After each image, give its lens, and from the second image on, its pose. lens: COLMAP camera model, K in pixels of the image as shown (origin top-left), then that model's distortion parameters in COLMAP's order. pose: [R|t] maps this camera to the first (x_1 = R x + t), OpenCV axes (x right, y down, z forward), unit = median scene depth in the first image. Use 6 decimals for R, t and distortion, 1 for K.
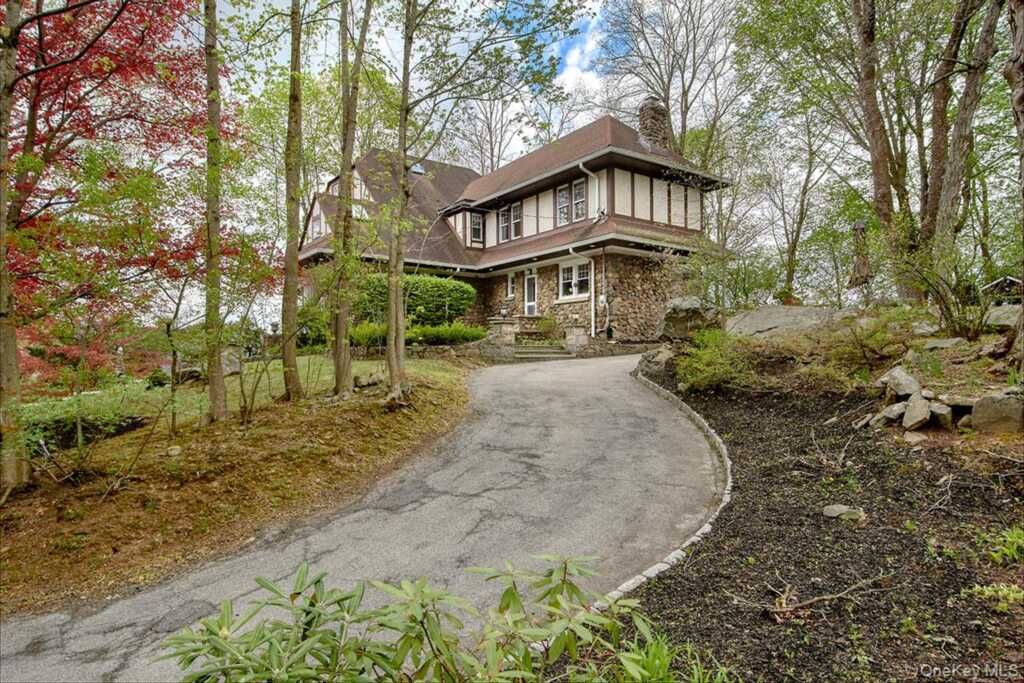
lens RADIAL K [[599.7, 0, 512.0], [0, 599.7, 341.5], [0, 0, 1]] dist [0.000449, 0.000018]
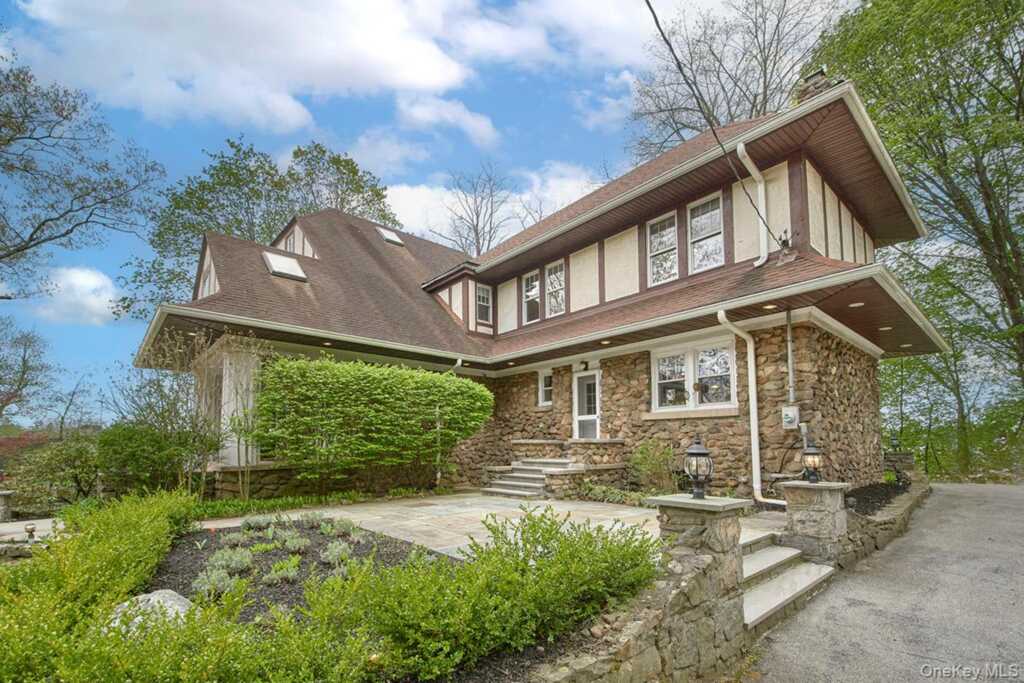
lens RADIAL K [[463.7, 0, 596.8], [0, 463.7, 401.7], [0, 0, 1]] dist [-0.000843, -0.000011]
pose [[0.966764, 0.009650, 0.255490, -0.079184], [0.010276, 0.997013, -0.076545, -0.042438], [-0.255465, 0.076626, 0.963777, 0.533708]]
